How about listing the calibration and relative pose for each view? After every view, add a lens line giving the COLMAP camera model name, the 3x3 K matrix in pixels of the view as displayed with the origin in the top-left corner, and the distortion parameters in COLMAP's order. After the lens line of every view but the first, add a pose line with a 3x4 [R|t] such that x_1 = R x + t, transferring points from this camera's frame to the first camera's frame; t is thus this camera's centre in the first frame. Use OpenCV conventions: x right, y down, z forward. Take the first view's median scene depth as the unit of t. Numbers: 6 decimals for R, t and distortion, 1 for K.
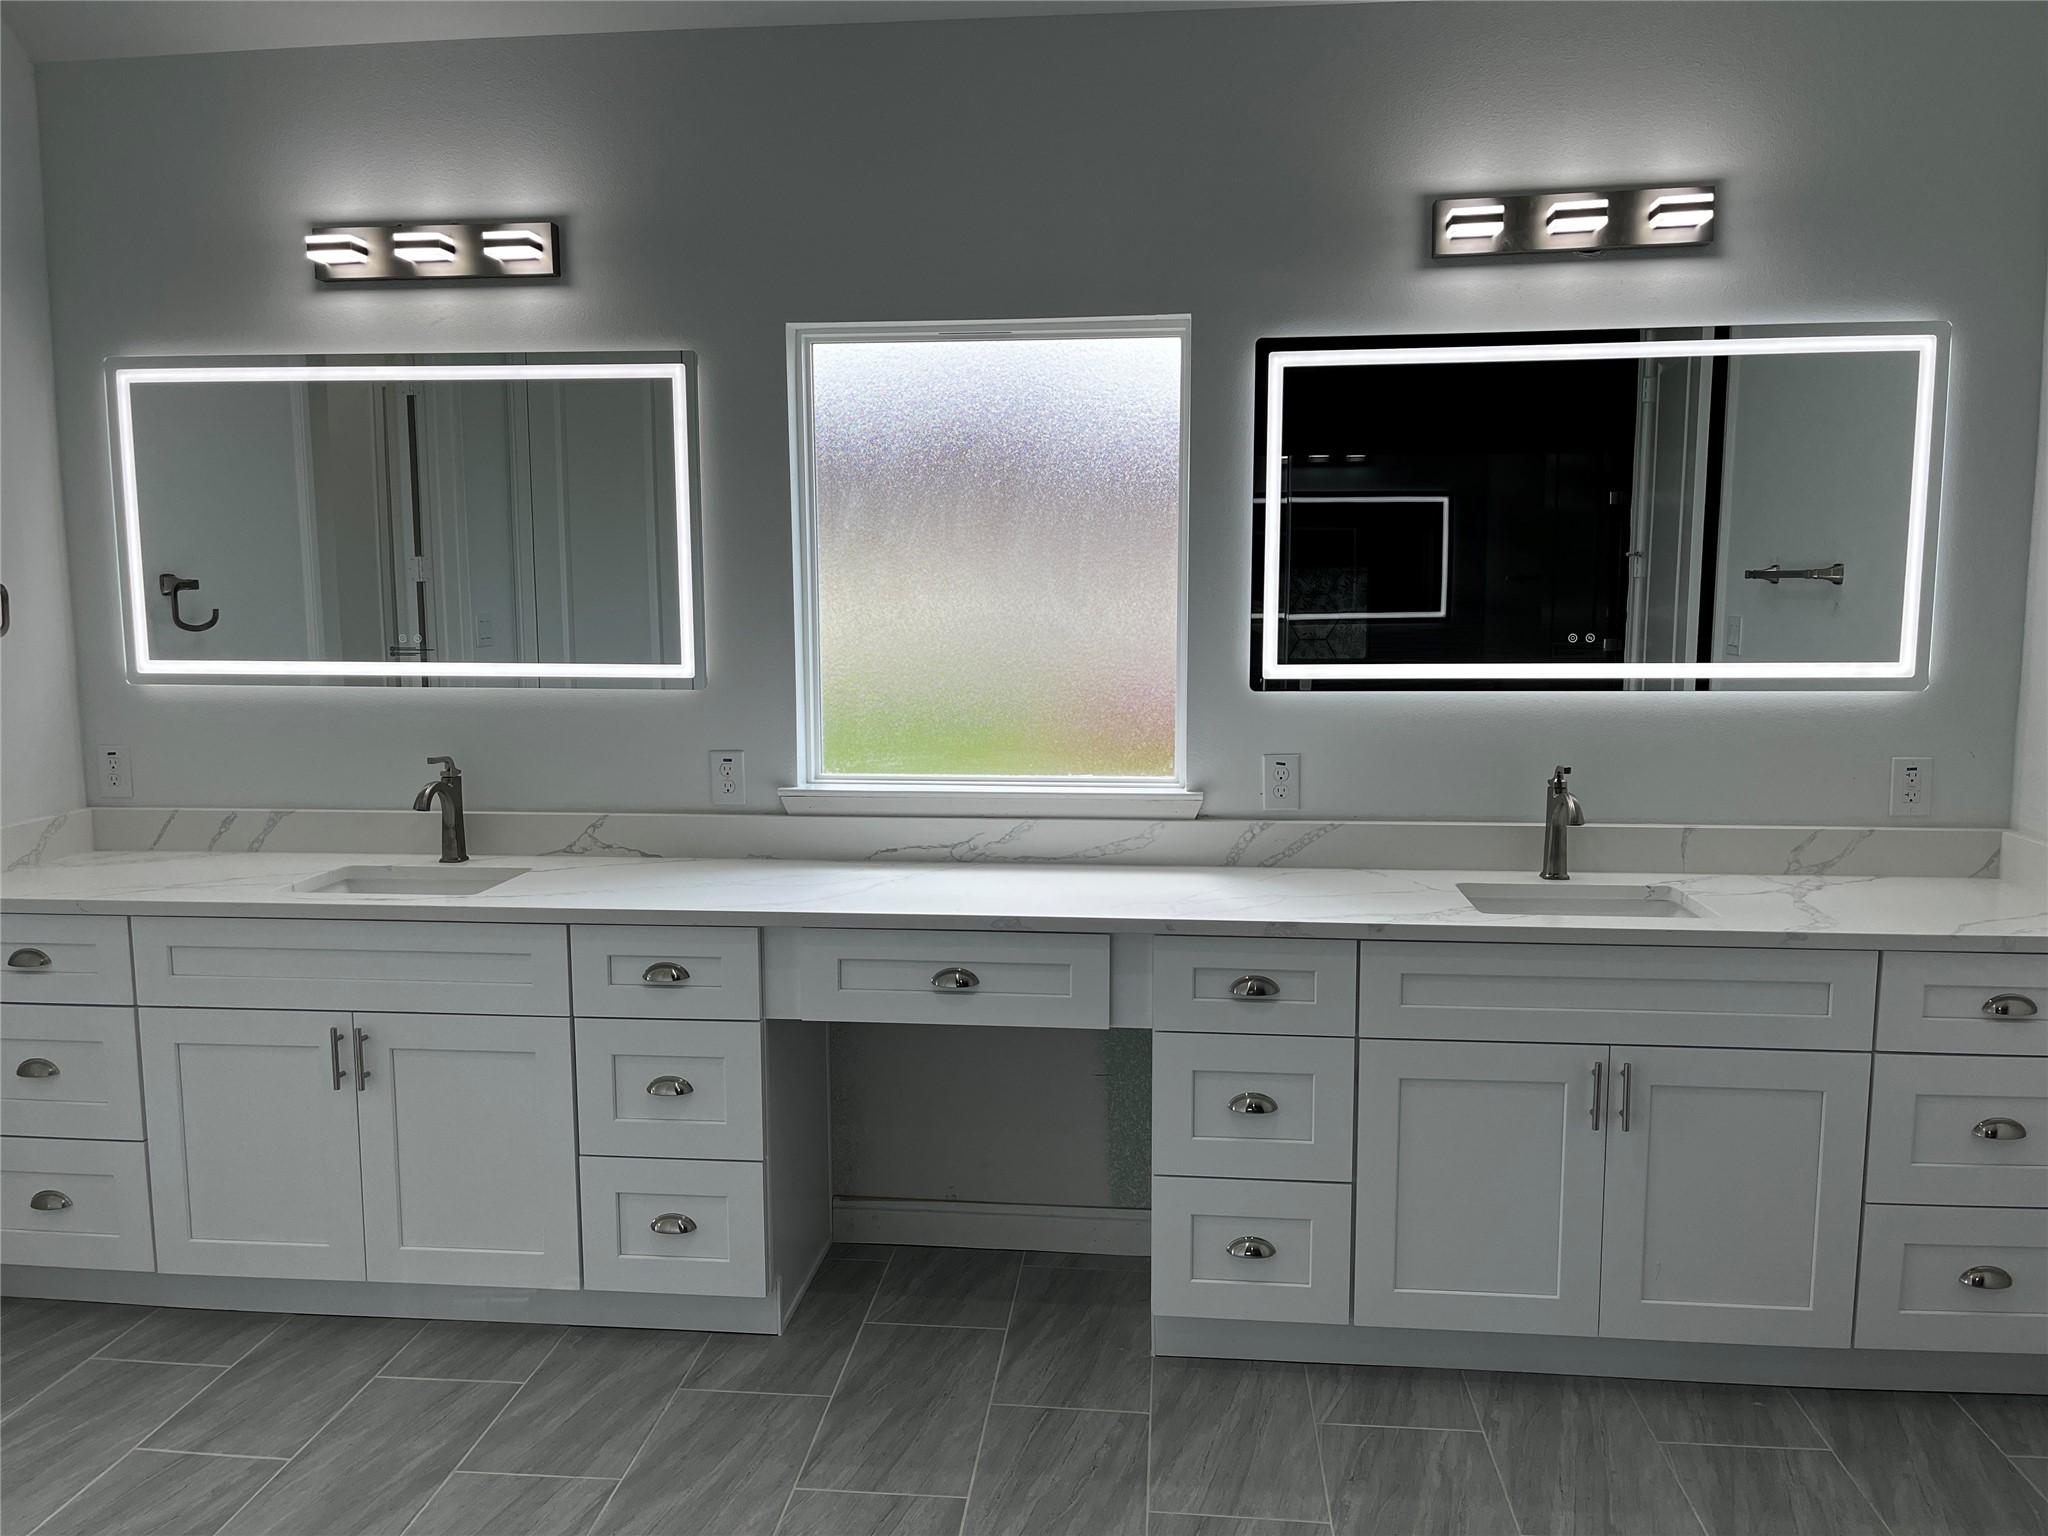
lens RADIAL K [[1567.3, 0, 1014.4], [0, 1567.3, 774.8], [0, 0, 1]] dist [0.072866, -0.105307]
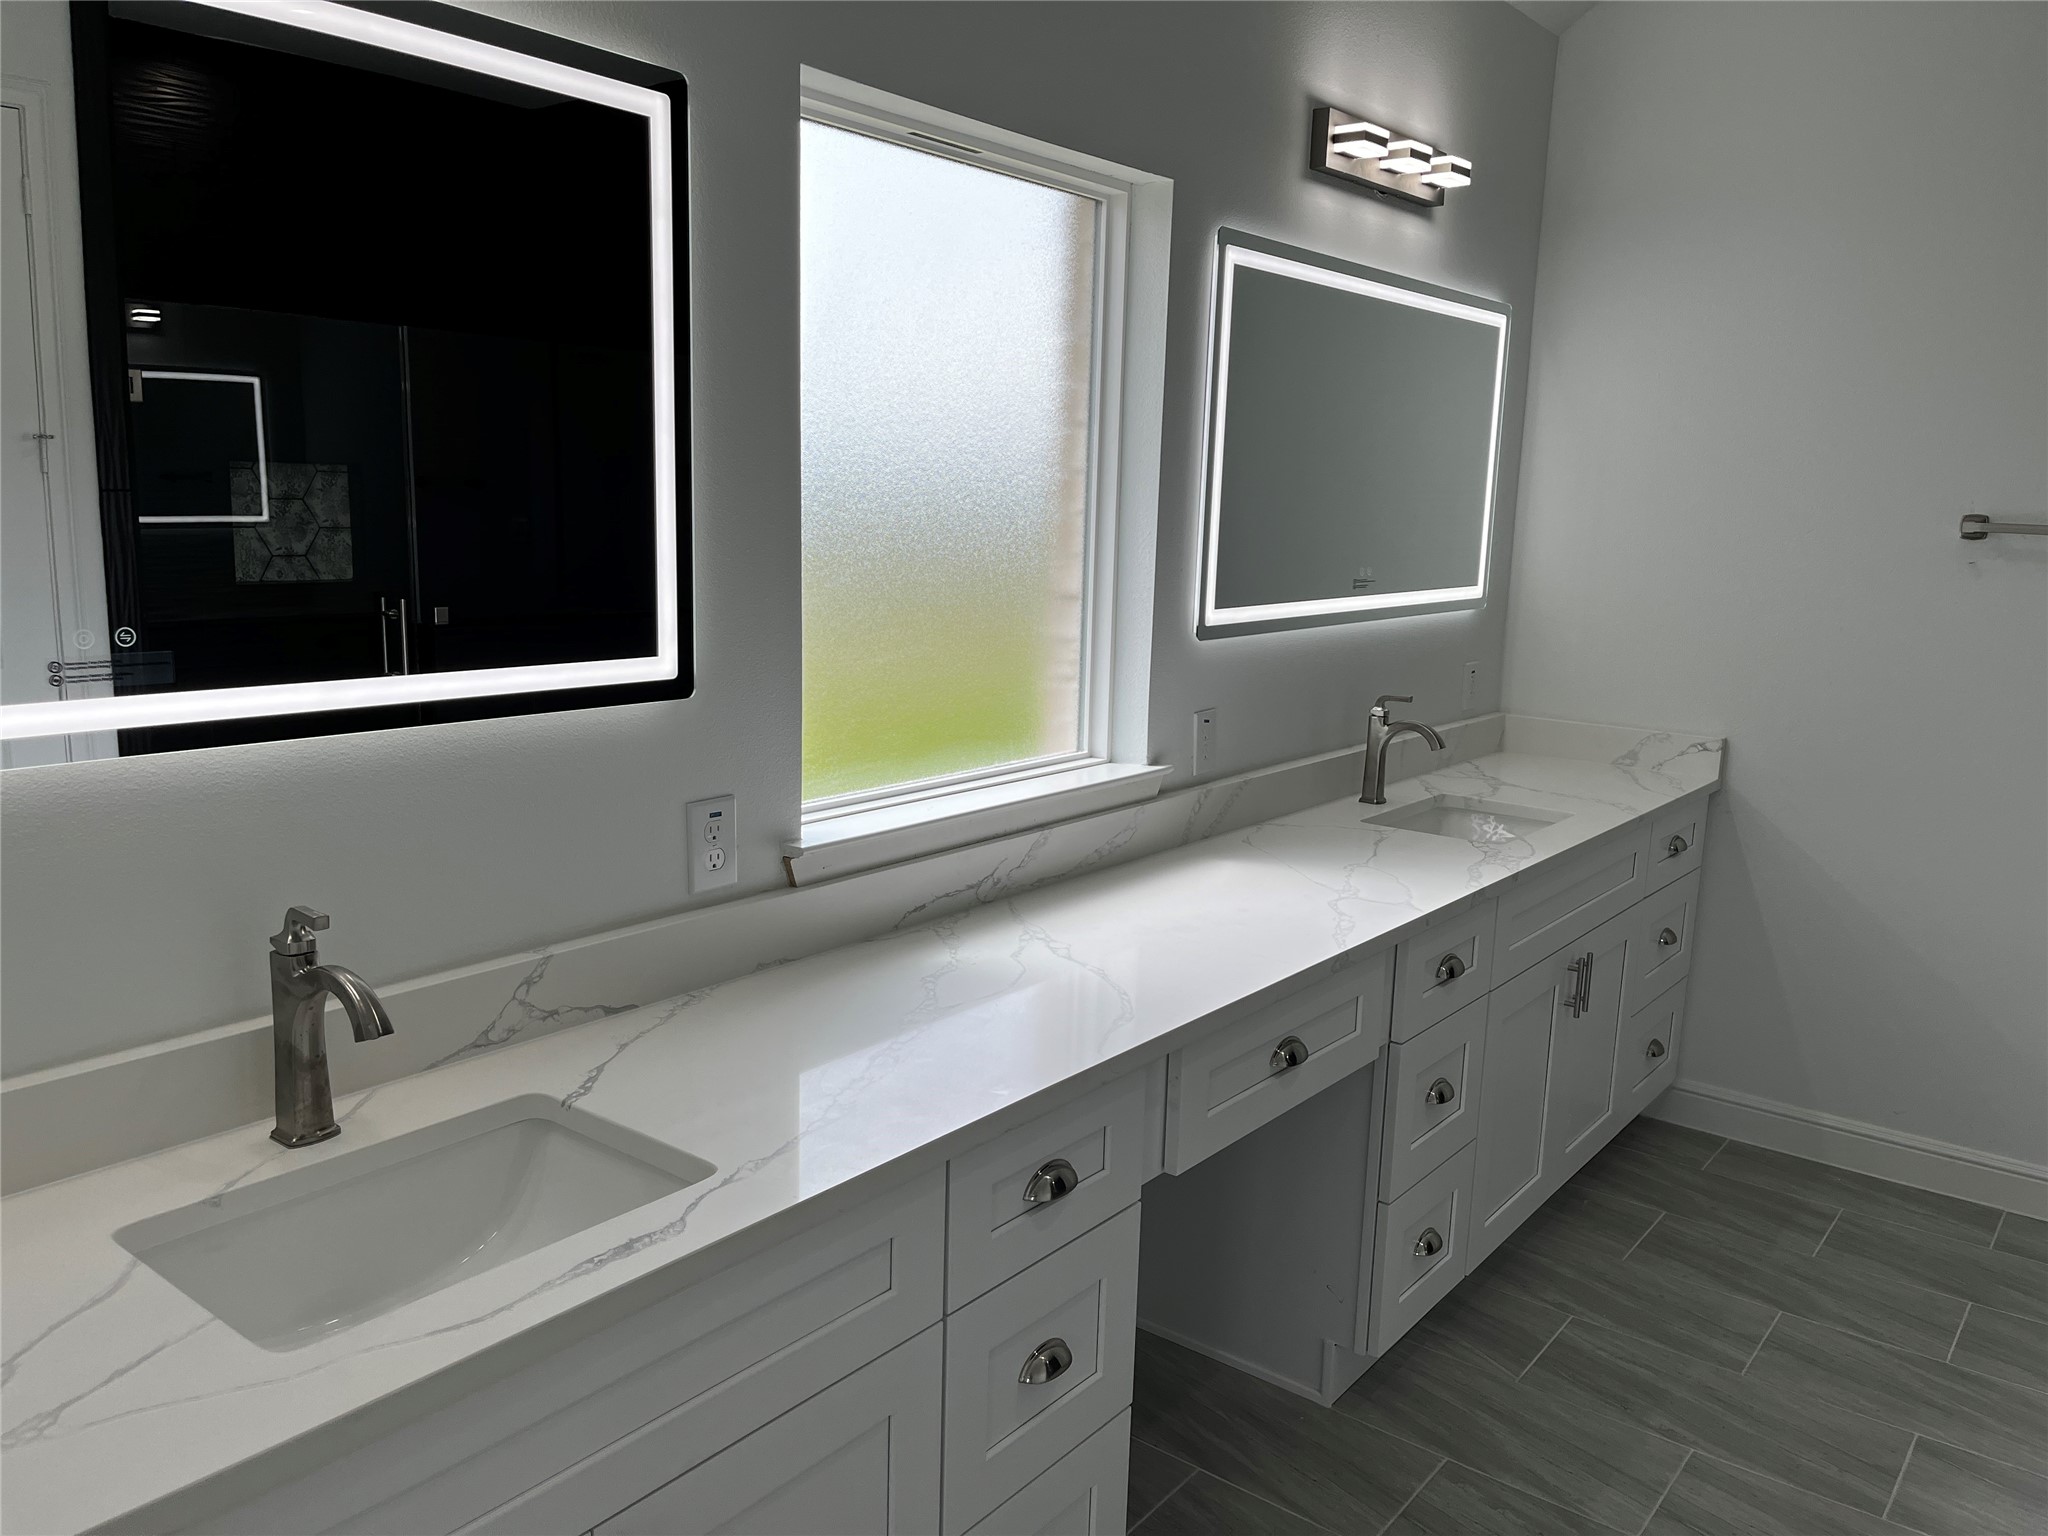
lens RADIAL K [[1536.8, 0, 1030.3], [0, 1536.8, 775.9], [0, 0, 1]] dist [0.073765, -0.113875]
pose [[0.537296, -0.134412, 0.832614, -0.637390], [0.075735, 0.990920, 0.111096, -0.083914], [-0.839986, 0.003367, 0.542597, 0.635471]]
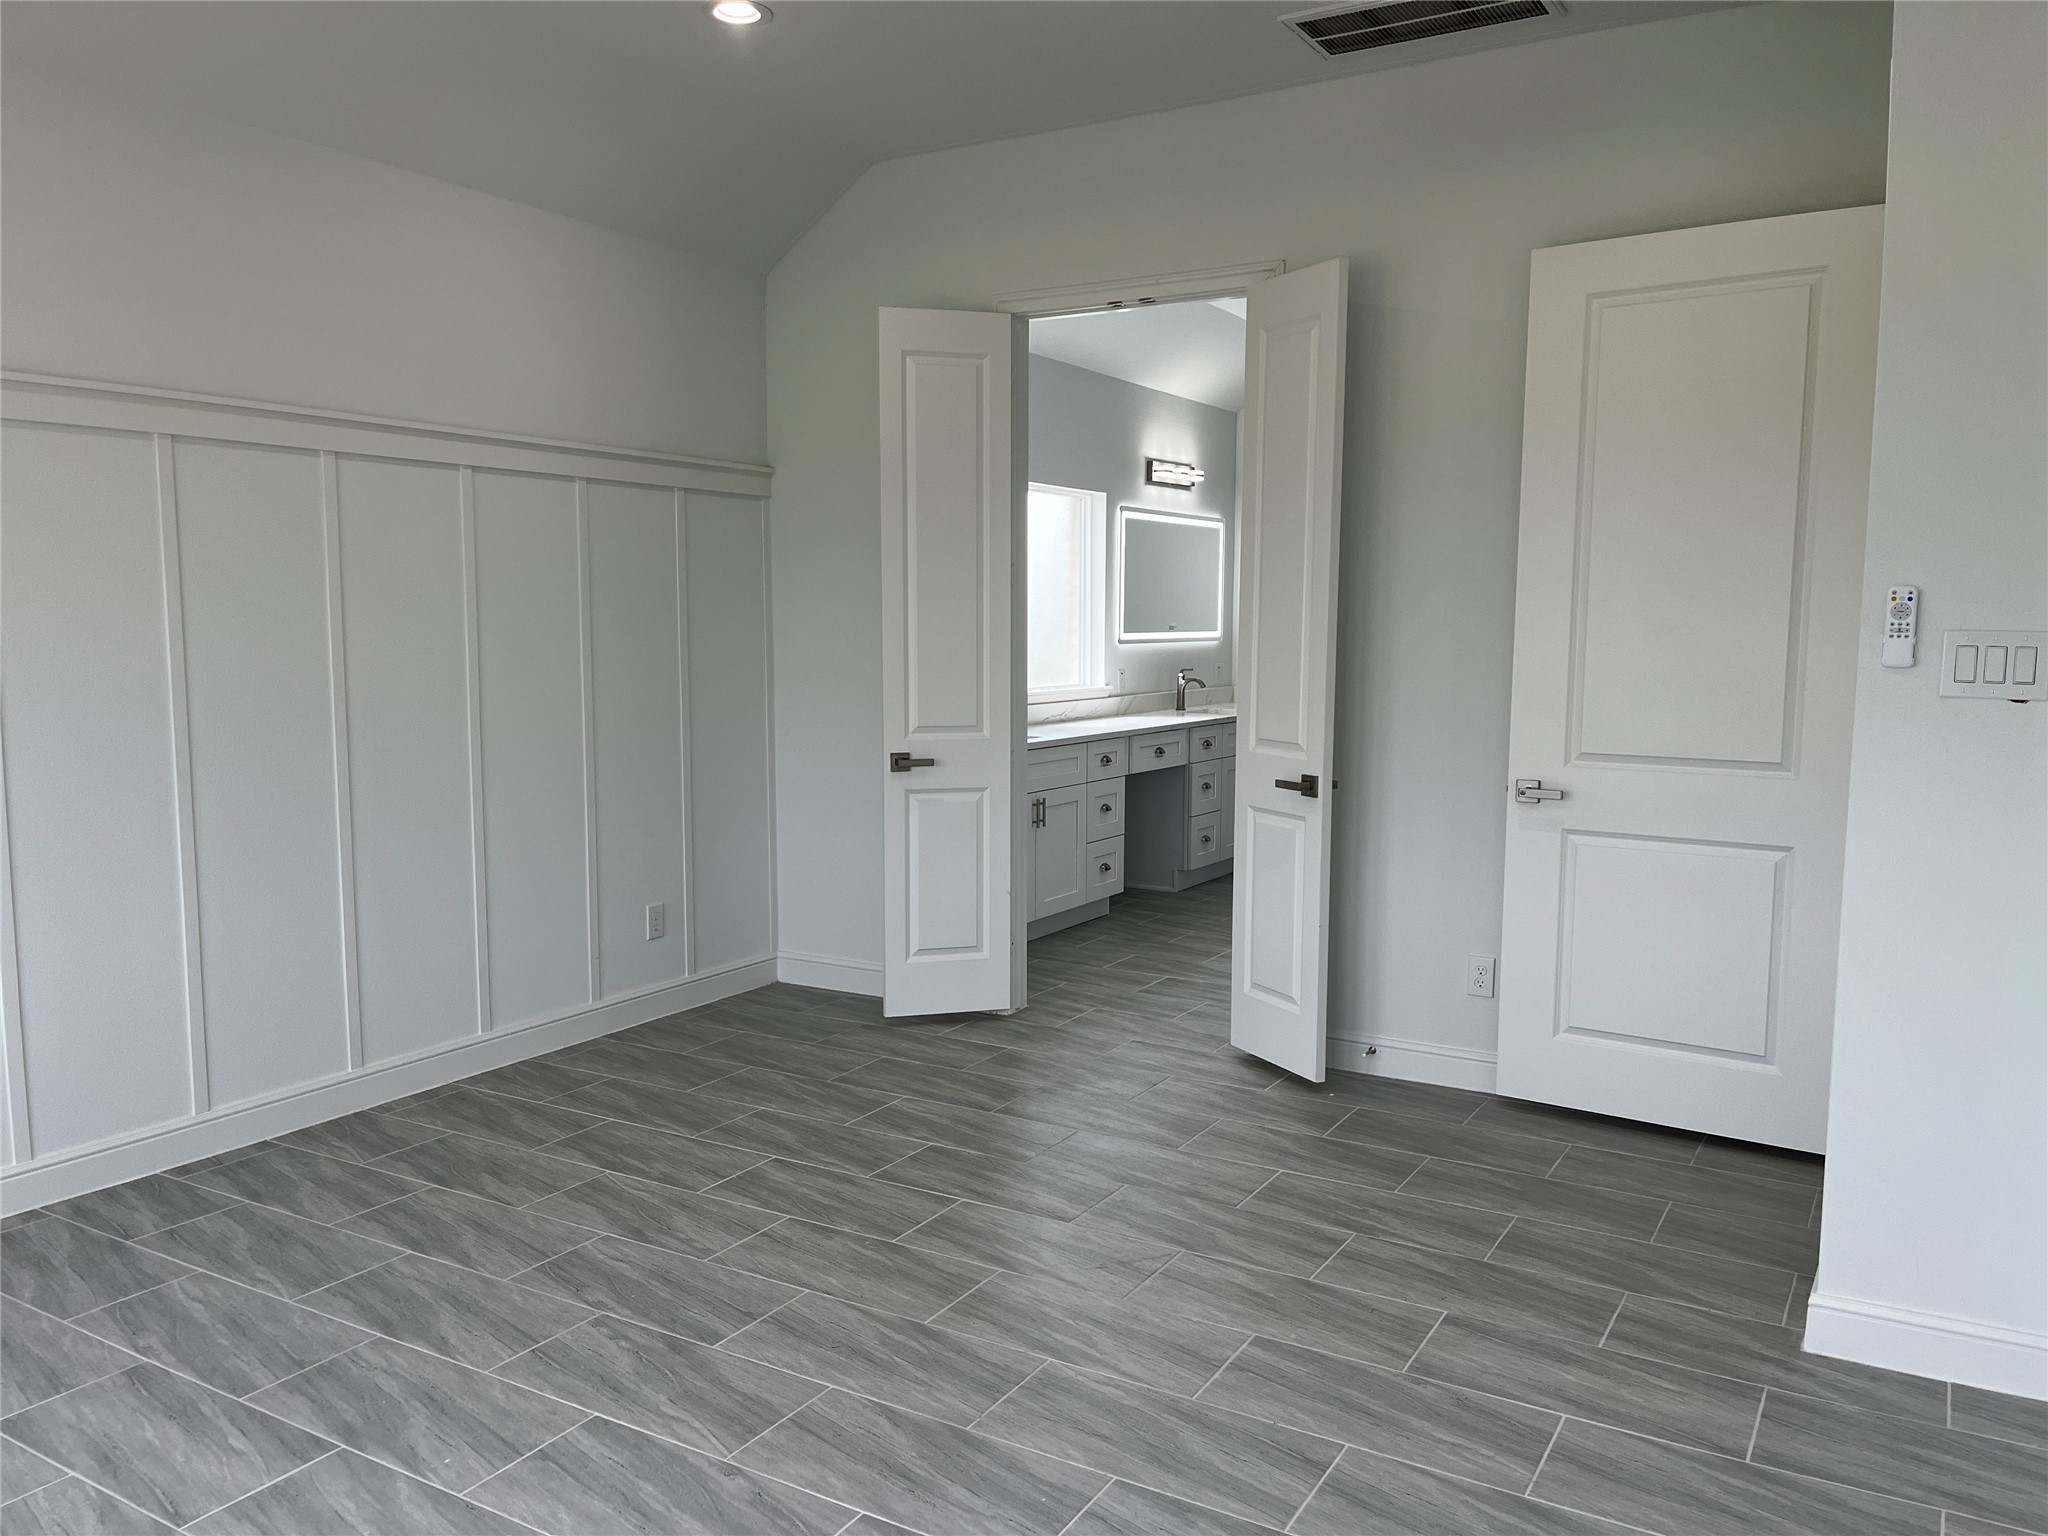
lens RADIAL K [[1536.8, 0, 1030.3], [0, 1536.8, 775.9], [0, 0, 1]] dist [0.073765, -0.113875]
pose [[0.426151, -0.088935, 0.900270, -2.213053], [0.104883, 0.993302, 0.048478, 0.022094], [-0.898551, 0.073764, 0.432625, 0.079892]]
